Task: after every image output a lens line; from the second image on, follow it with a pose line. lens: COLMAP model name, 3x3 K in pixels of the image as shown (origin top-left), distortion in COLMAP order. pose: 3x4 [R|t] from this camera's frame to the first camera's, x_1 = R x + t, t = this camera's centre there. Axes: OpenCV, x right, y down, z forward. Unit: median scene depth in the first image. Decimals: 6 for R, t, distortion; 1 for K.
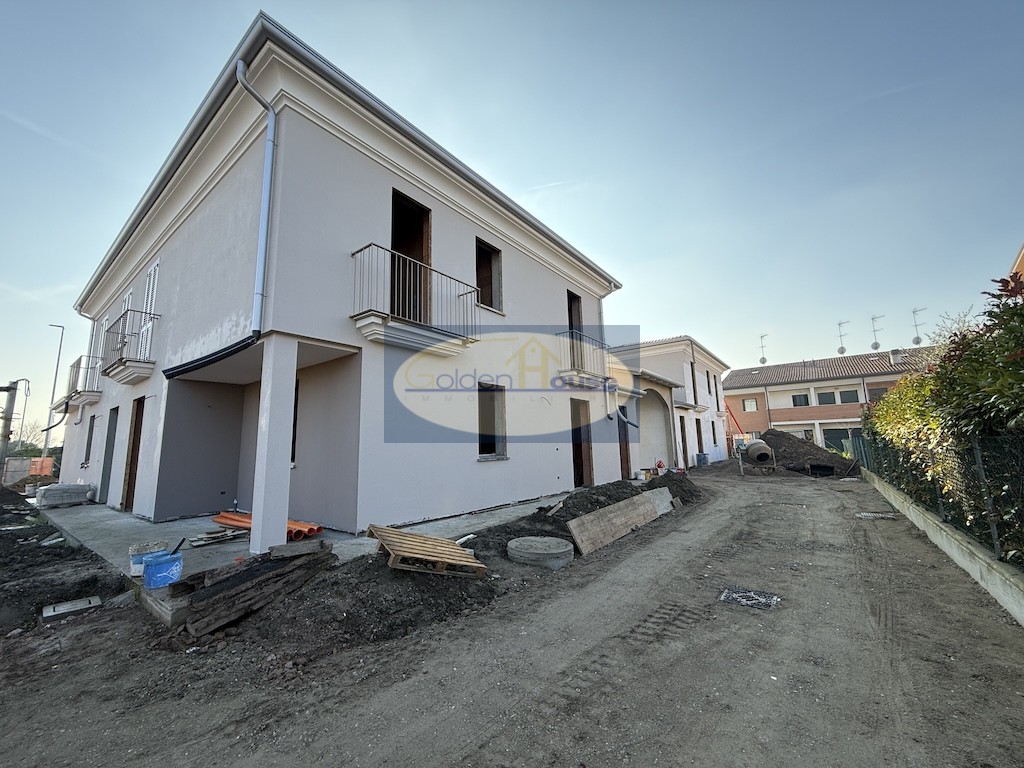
lens RADIAL K [[406.8, 0, 508.9], [0, 406.8, 381.5], [0, 0, 1]] dist [-0.002357, -0.001168]
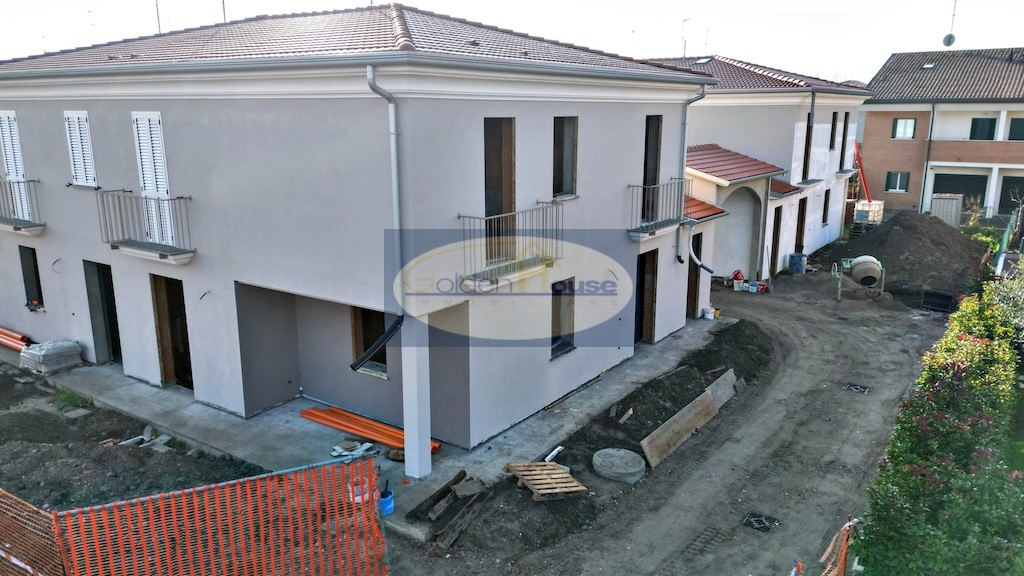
lens RADIAL K [[742.4, 0, 510.0], [0, 742.4, 289.8], [0, 0, 1]] dist [0.043831, -0.024693]
pose [[0.999042, 0.011880, 0.042129, -0.300775], [-0.027133, 0.923321, 0.383069, -0.796650], [-0.034348, -0.383845, 0.922759, -0.756623]]
